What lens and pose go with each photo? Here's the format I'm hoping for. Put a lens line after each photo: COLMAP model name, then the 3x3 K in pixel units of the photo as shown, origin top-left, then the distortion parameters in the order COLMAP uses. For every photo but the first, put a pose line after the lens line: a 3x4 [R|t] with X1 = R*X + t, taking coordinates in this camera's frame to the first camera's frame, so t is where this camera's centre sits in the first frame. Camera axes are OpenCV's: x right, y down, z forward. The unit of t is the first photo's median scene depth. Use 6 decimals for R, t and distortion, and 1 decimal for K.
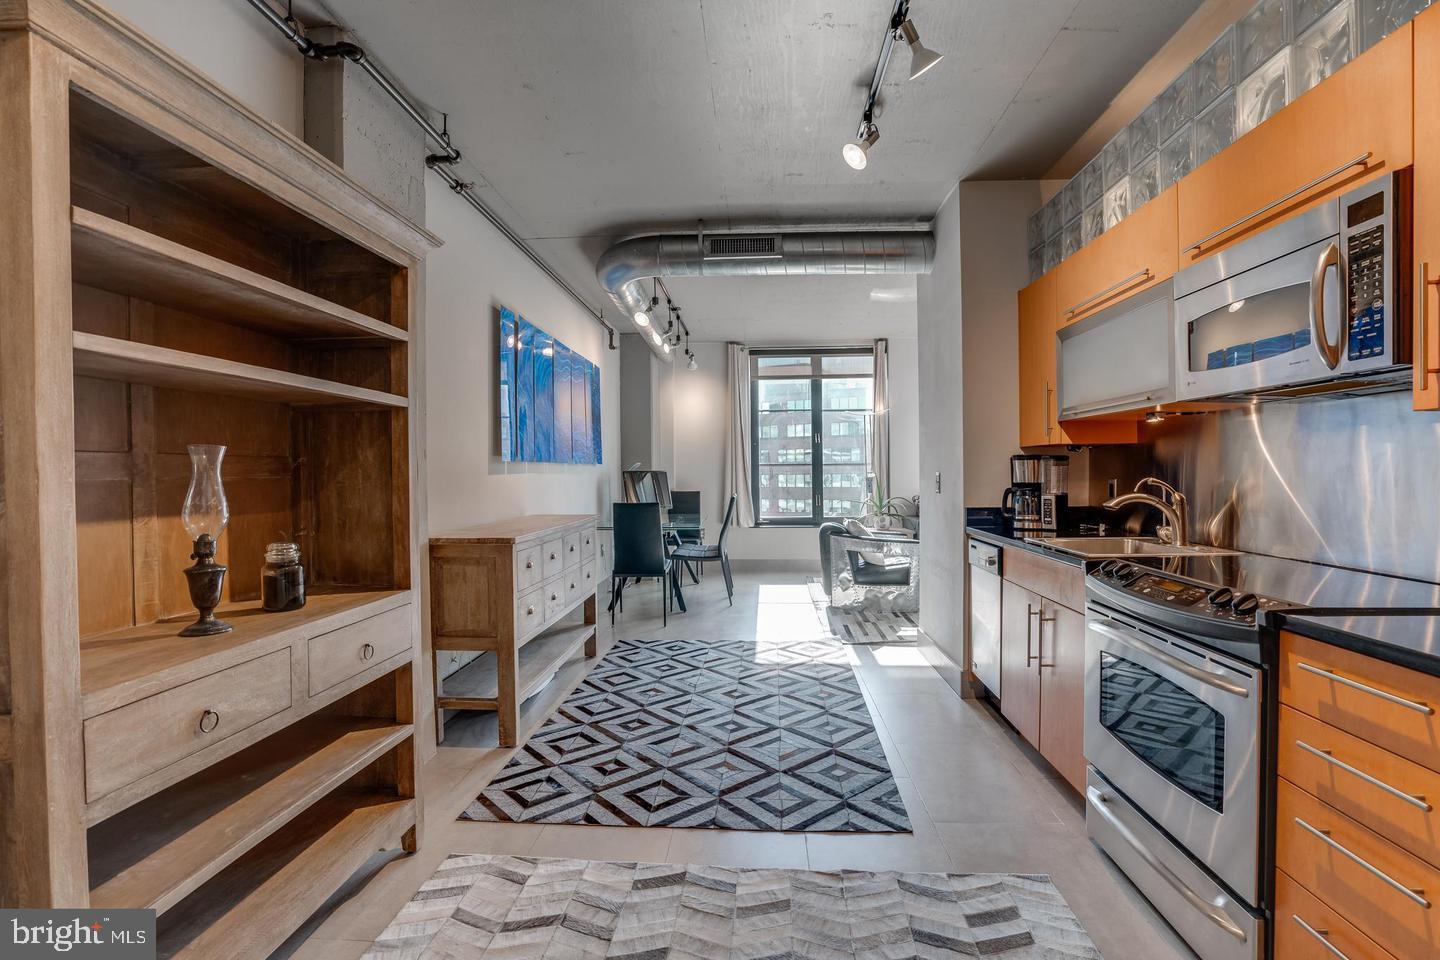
lens RADIAL K [[649.3, 0, 718.5], [0, 649.3, 477.5], [0, 0, 1]] dist [-0.068329, 0.024383]
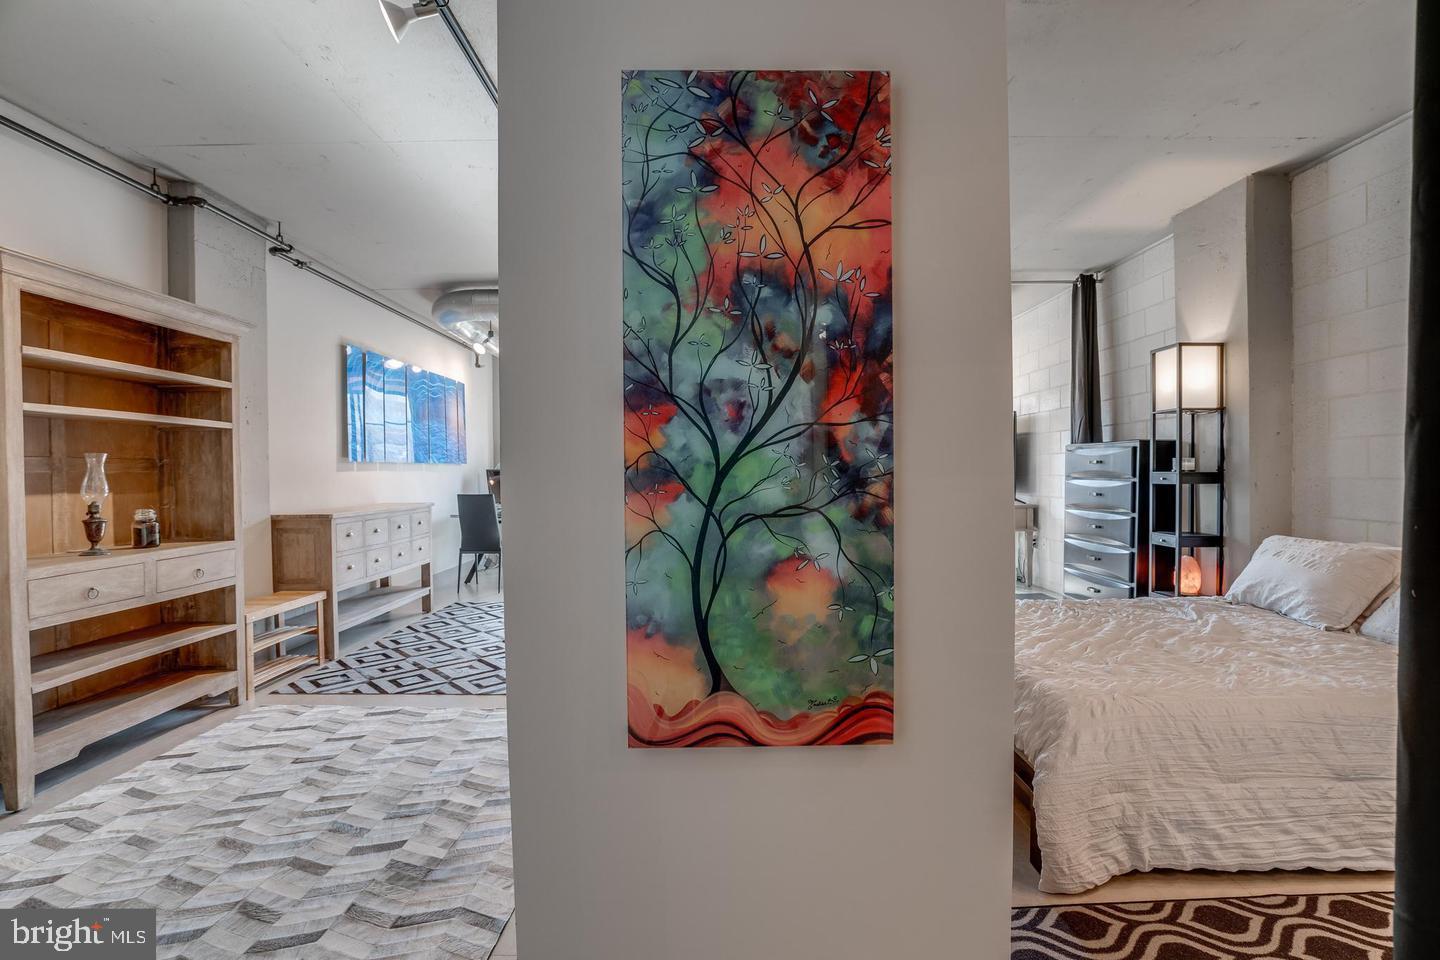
lens RADIAL K [[659.3, 0, 721.3], [0, 659.3, 478.1], [0, 0, 1]] dist [-0.056923, 0.018786]
pose [[0.998318, 0.002201, 0.057939, 0.674239], [-0.002264, 0.999997, 0.001022, 0.011729], [-0.057937, -0.001151, 0.998320, -0.716253]]
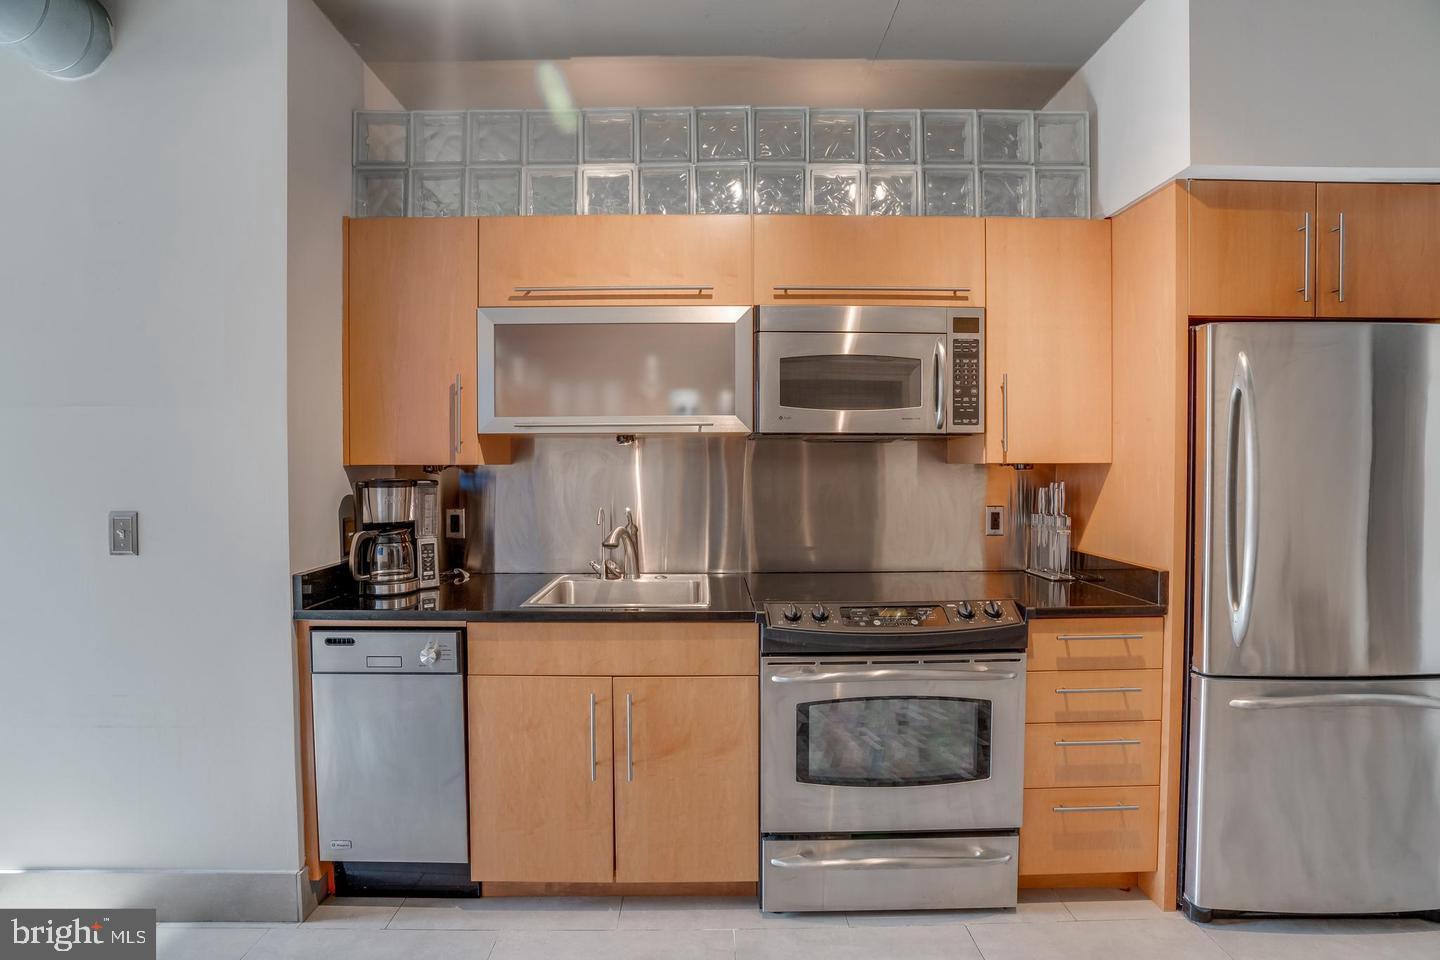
lens RADIAL K [[649.3, 0, 718.5], [0, 649.3, 477.5], [0, 0, 1]] dist [-0.068329, 0.024383]
pose [[-0.042768, -0.008252, 0.999051, -0.310484], [0.020598, 0.999746, 0.009139, -0.062853], [-0.998873, 0.020969, -0.042588, 1.110327]]
